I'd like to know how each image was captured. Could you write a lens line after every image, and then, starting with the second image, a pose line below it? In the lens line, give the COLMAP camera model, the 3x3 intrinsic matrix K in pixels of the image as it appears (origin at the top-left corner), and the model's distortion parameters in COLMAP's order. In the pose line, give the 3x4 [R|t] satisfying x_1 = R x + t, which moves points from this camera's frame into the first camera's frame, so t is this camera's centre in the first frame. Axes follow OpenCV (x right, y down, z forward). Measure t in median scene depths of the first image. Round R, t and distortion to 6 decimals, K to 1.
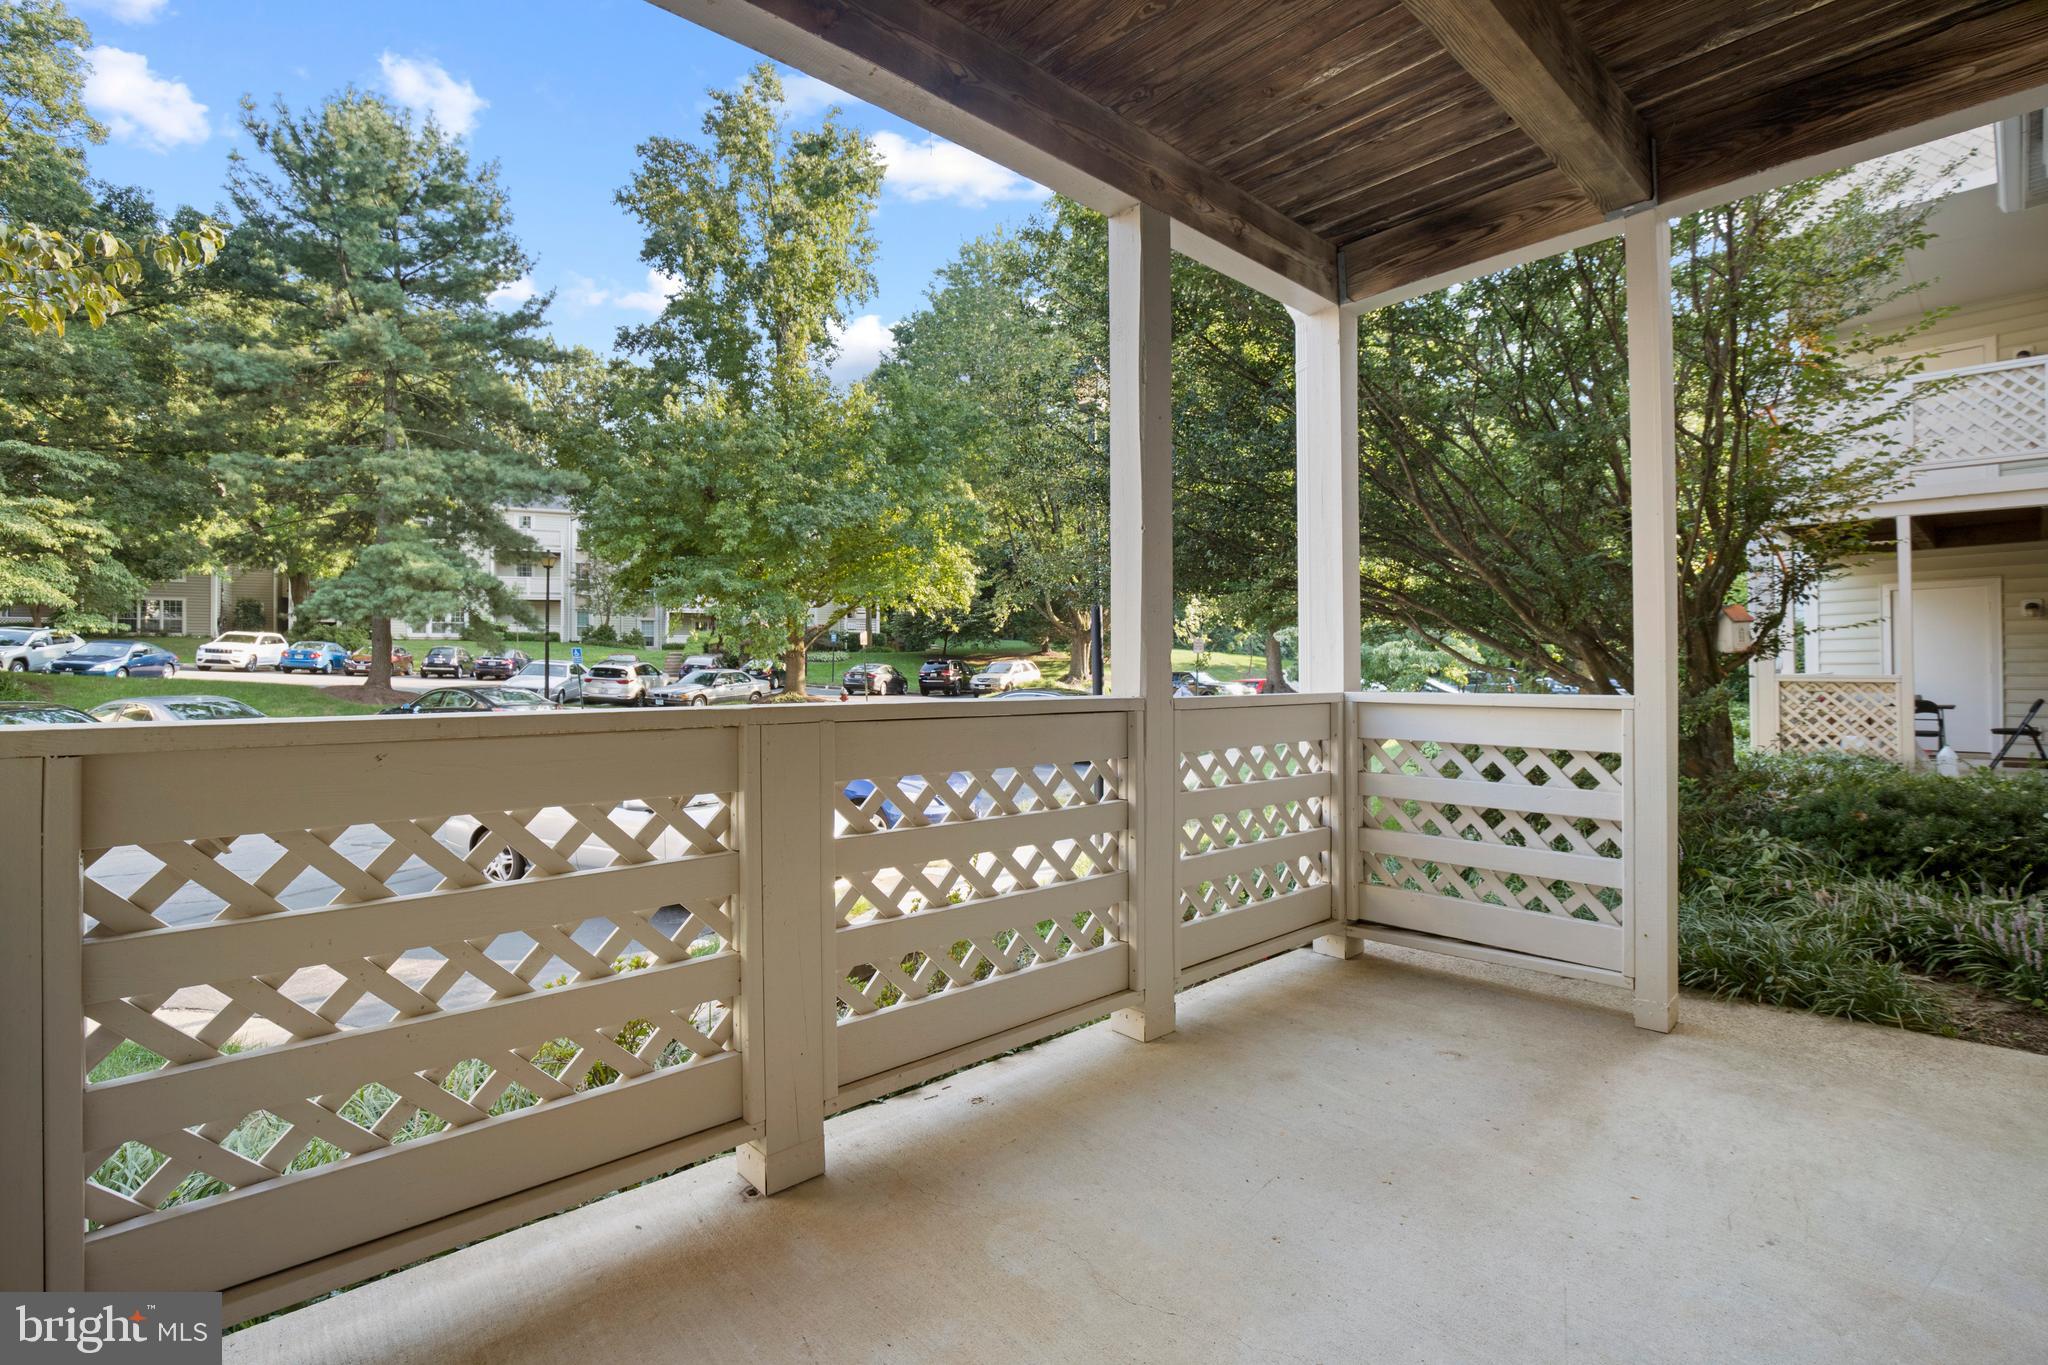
lens RADIAL K [[942.0, 0, 1061.0], [0, 942.0, 675.0], [0, 0, 1]] dist [-0.033366, 0.000376]
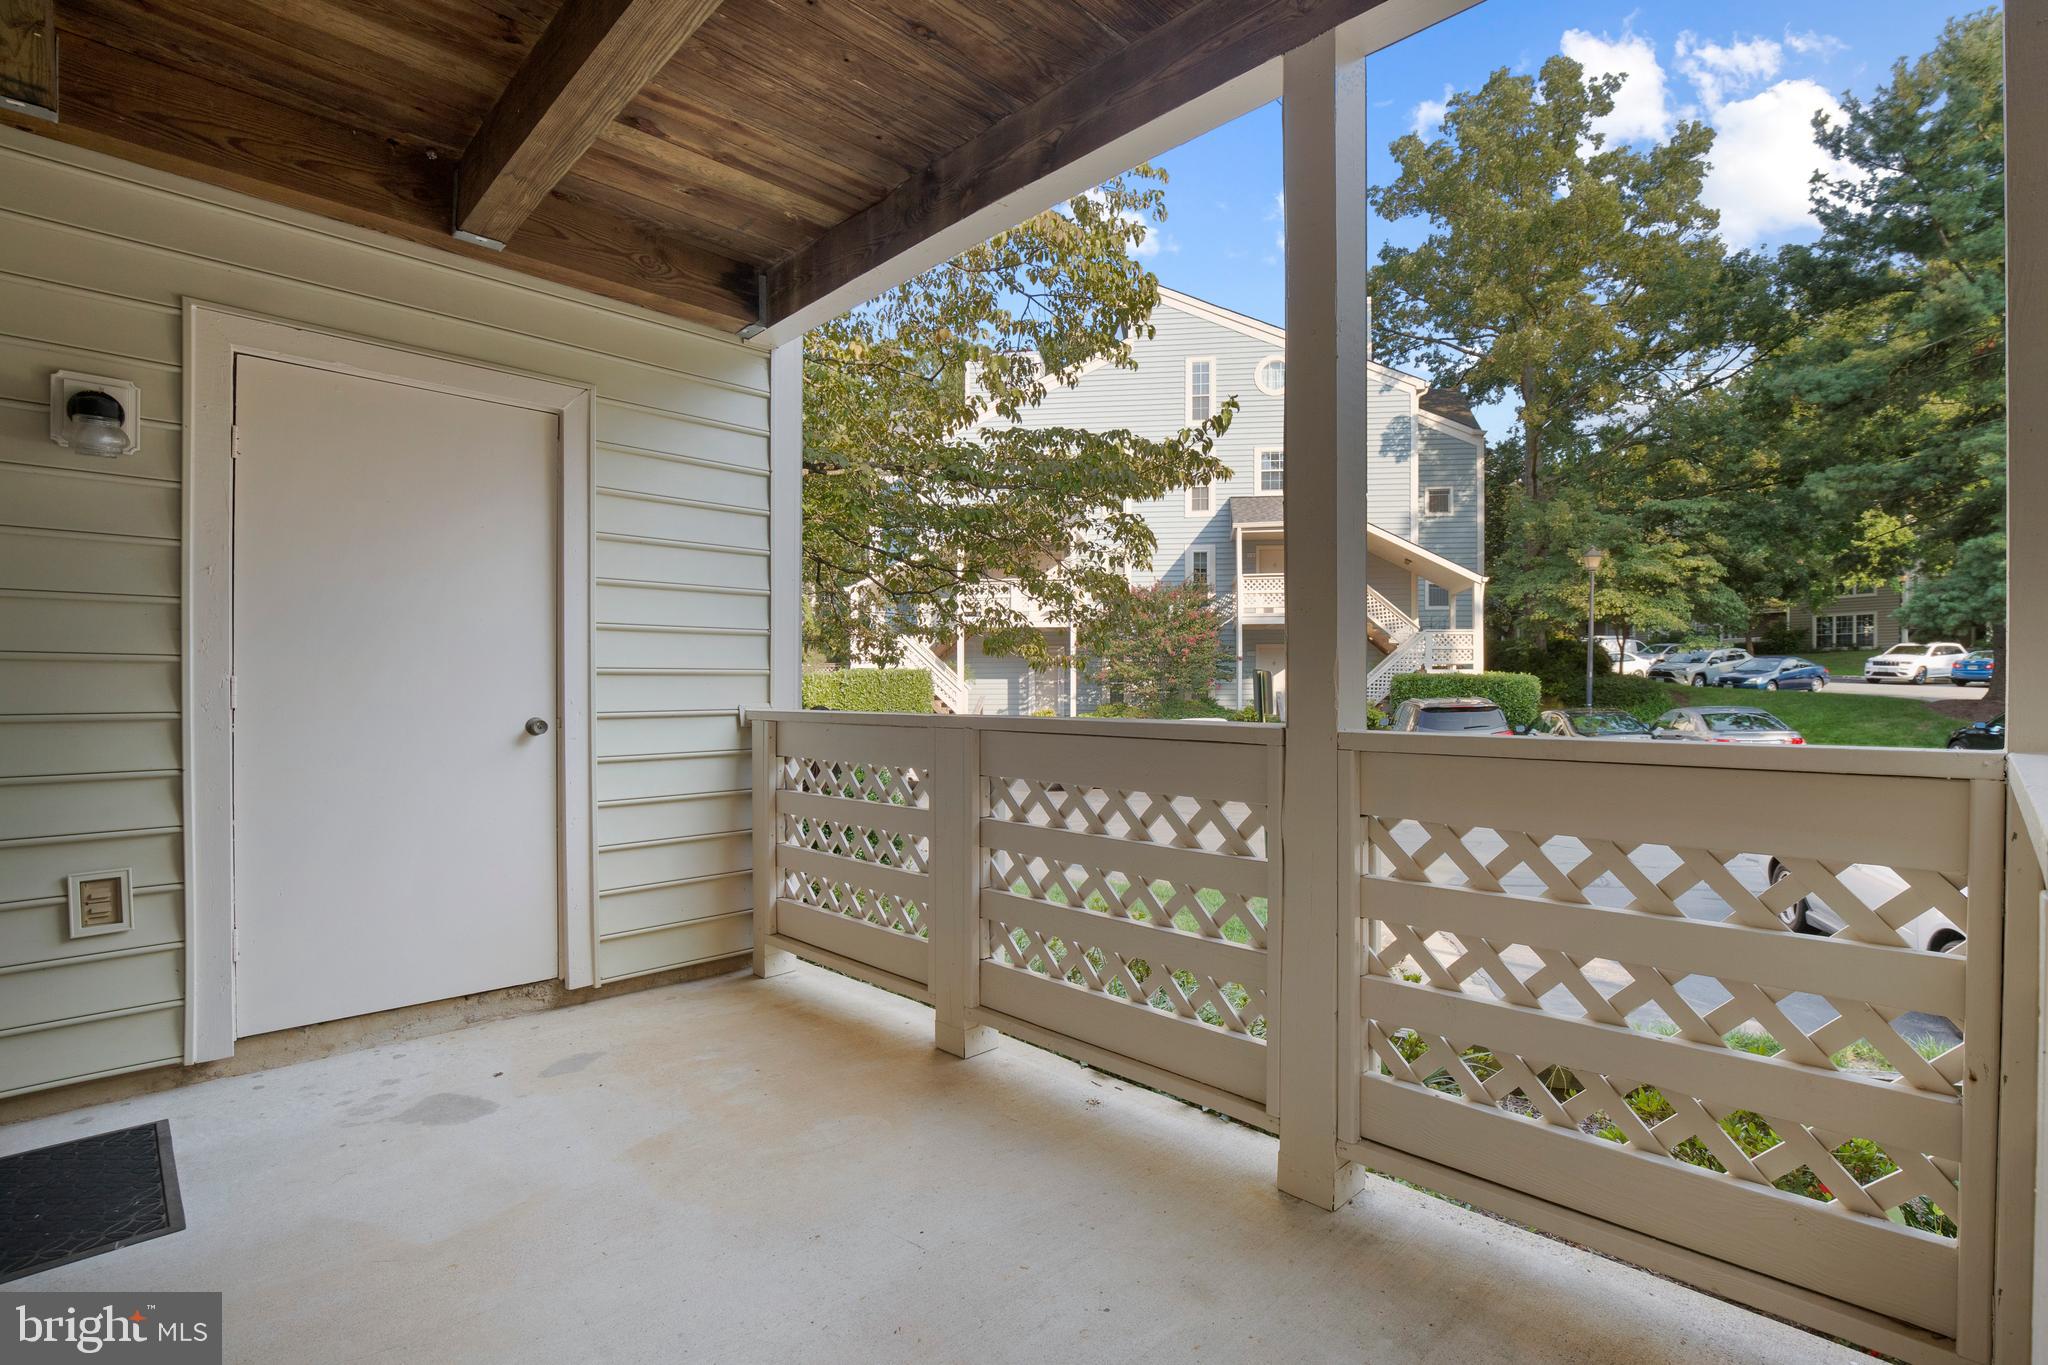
lens RADIAL K [[964.2, 0, 1049.0], [0, 964.2, 699.8], [0, 0, 1]] dist [-0.038783, 0.008149]
pose [[0.025666, 0.015768, -0.999546, 0.119122], [-0.001599, 0.999875, 0.015732, -0.001926], [0.999669, 0.001194, 0.025688, 0.111769]]
